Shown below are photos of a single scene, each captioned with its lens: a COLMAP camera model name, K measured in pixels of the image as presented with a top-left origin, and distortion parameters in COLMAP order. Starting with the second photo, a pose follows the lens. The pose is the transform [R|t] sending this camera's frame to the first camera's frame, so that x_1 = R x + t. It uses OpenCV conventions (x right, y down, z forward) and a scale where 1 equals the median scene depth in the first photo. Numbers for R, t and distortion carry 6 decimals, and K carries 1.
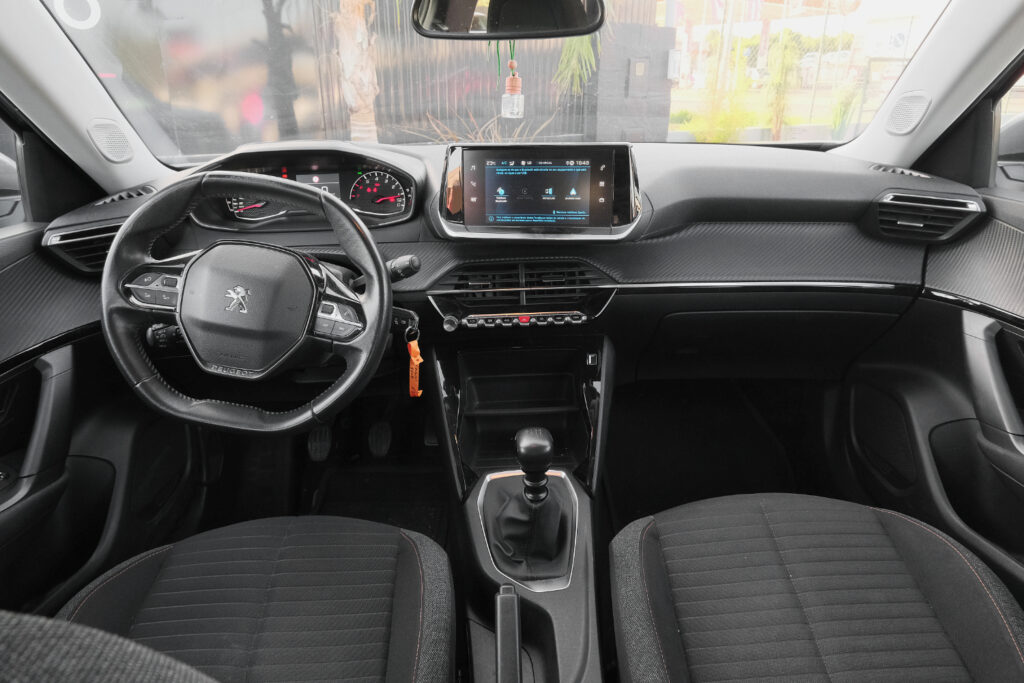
lens RADIAL K [[655.0, 0, 518.9], [0, 655.0, 335.3], [0, 0, 1]] dist [-0.006581, 0.006928]
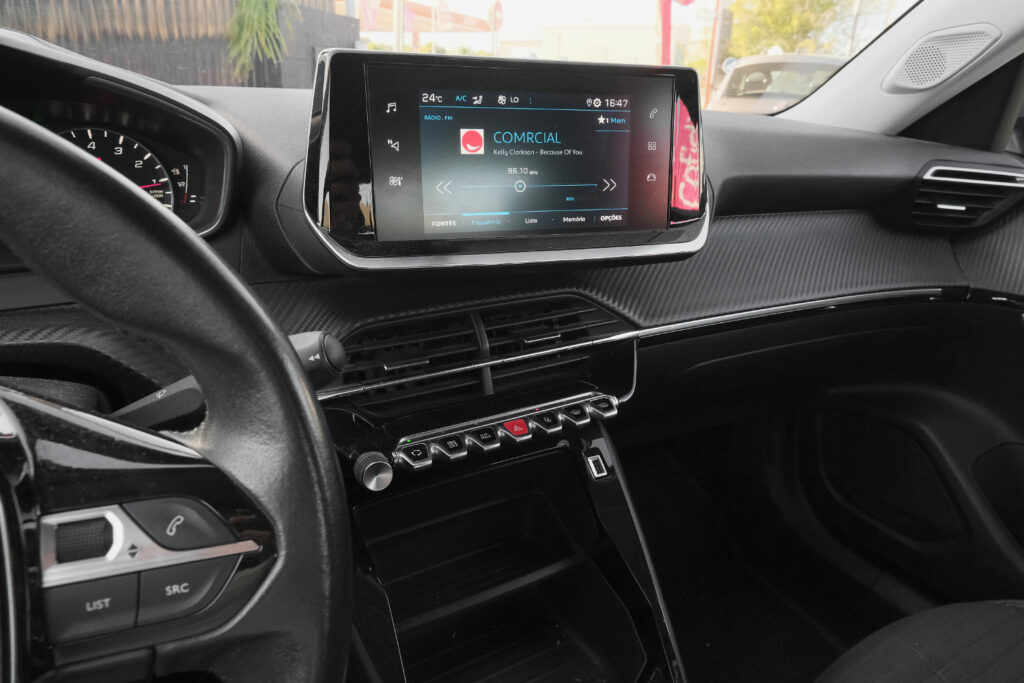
lens RADIAL K [[655.0, 0, 520.5], [0, 655.0, 340.4], [0, 0, 1]] dist [-0.006581, 0.006928]
pose [[0.874623, -0.125771, 0.468205, -0.281887], [0.130844, 0.991163, 0.021829, -0.132259], [-0.466813, 0.042169, 0.883350, 0.760428]]
